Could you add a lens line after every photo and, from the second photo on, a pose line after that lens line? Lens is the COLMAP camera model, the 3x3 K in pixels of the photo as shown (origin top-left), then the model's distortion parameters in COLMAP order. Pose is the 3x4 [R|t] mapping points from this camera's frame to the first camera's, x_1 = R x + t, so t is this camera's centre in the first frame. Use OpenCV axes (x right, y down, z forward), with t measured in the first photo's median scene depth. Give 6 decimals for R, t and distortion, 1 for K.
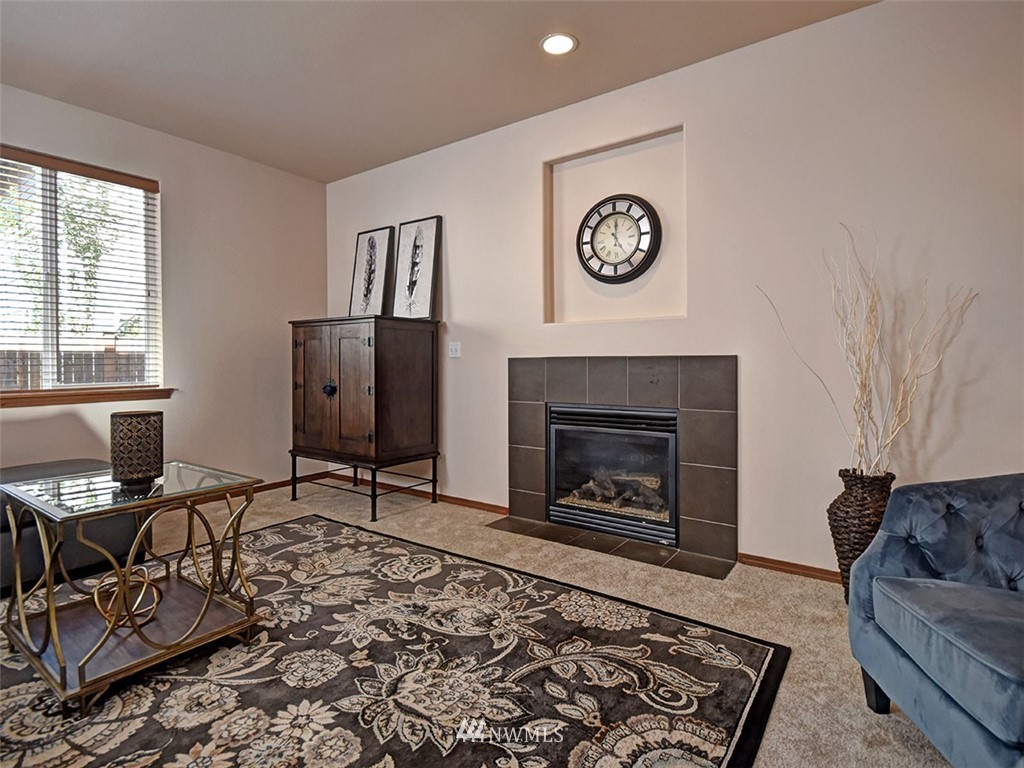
lens RADIAL K [[532.0, 0, 501.5], [0, 532.0, 358.9], [0, 0, 1]] dist [0.001934, 0.000100]
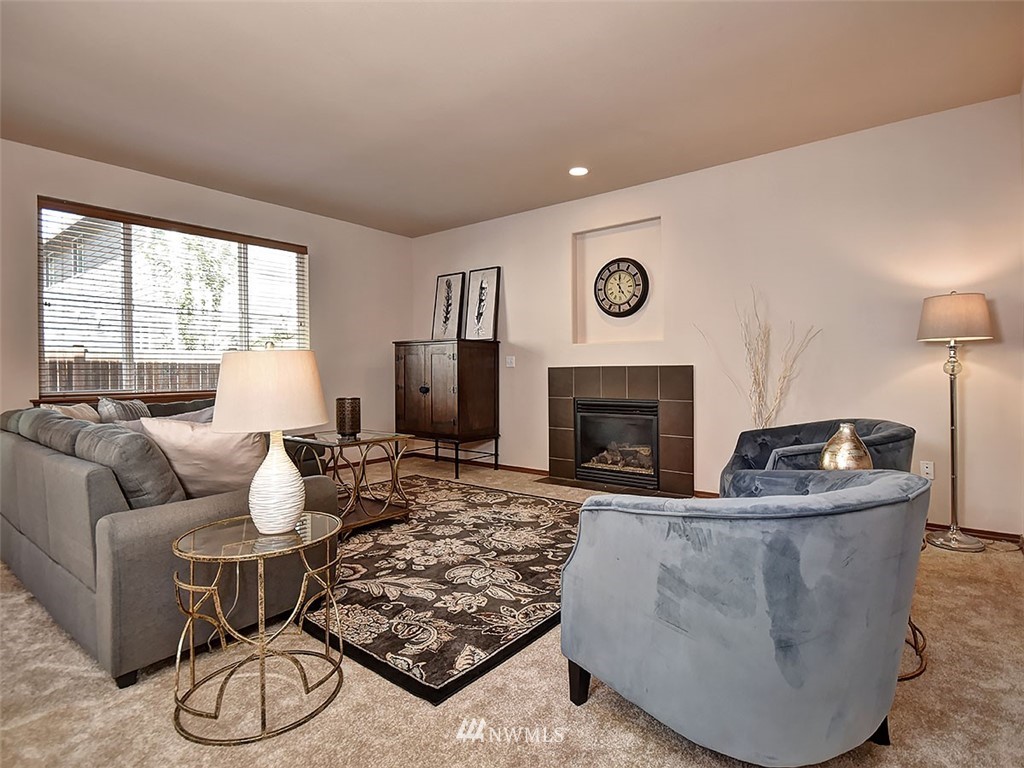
lens RADIAL K [[539.8, 0, 521.8], [0, 539.8, 357.8], [0, 0, 1]] dist [-0.004069, -0.001308]
pose [[0.999270, -0.003955, -0.038003, -0.003495], [0.003299, 0.999845, -0.017310, -0.003094], [0.038066, 0.017172, 0.999128, -0.529807]]
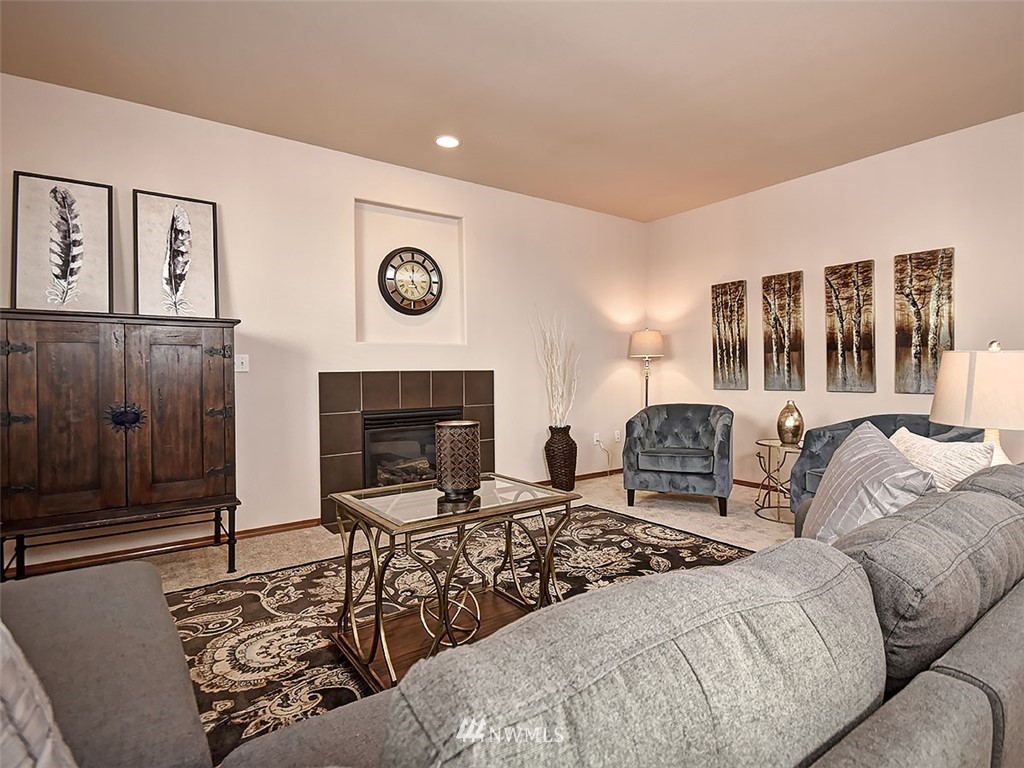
lens RADIAL K [[548.5, 0, 530.5], [0, 548.5, 366.3], [0, 0, 1]] dist [0.001732, 0.000557]
pose [[0.282677, 0.011027, 0.959152, -1.009636], [0.003082, 0.999918, -0.012404, 0.001057], [-0.959210, 0.006463, 0.282620, 0.349495]]
